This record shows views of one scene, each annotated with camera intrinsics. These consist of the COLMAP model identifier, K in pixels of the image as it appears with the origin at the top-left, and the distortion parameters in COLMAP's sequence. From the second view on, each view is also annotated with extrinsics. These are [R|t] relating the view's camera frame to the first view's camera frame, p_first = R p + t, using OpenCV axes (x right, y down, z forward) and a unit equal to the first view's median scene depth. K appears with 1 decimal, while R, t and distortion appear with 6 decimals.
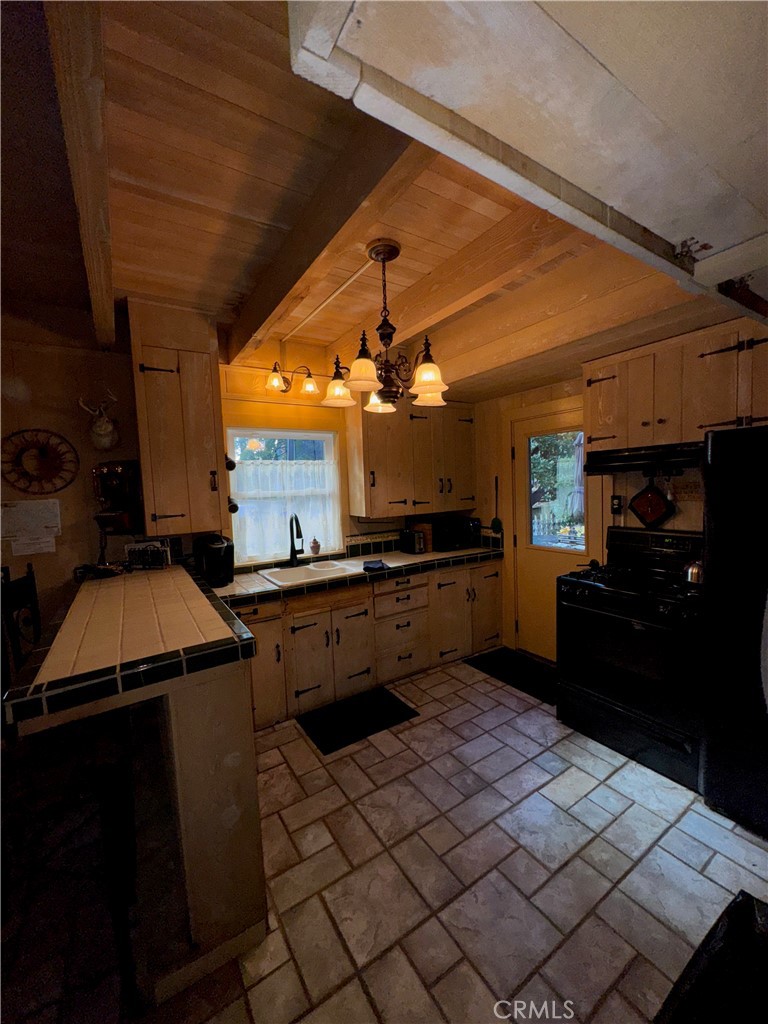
lens RADIAL K [[404.3, 0, 385.1], [0, 404.3, 514.4], [0, 0, 1]] dist [-0.002906, 0.000111]
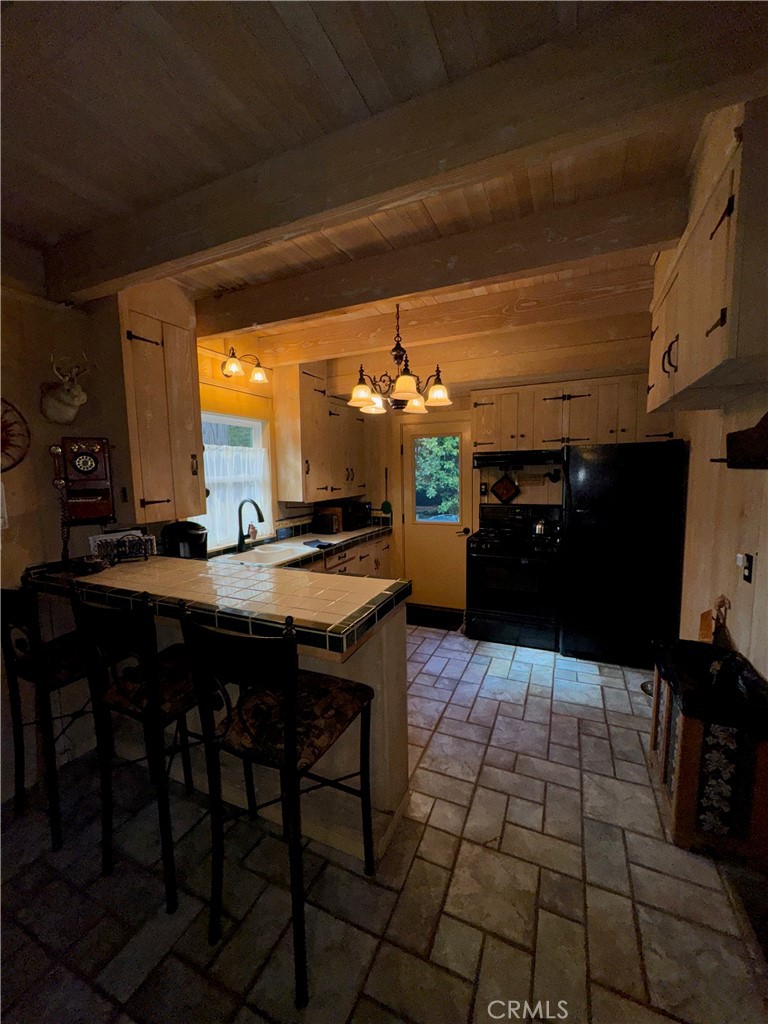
lens RADIAL K [[404.3, 0, 385.1], [0, 404.3, 514.4], [0, 0, 1]] dist [-0.002906, 0.000111]
pose [[0.840399, -0.036415, 0.540744, -0.582594], [0.025823, 0.999297, 0.027162, 0.021617], [-0.541353, -0.008863, 0.840749, -0.055907]]
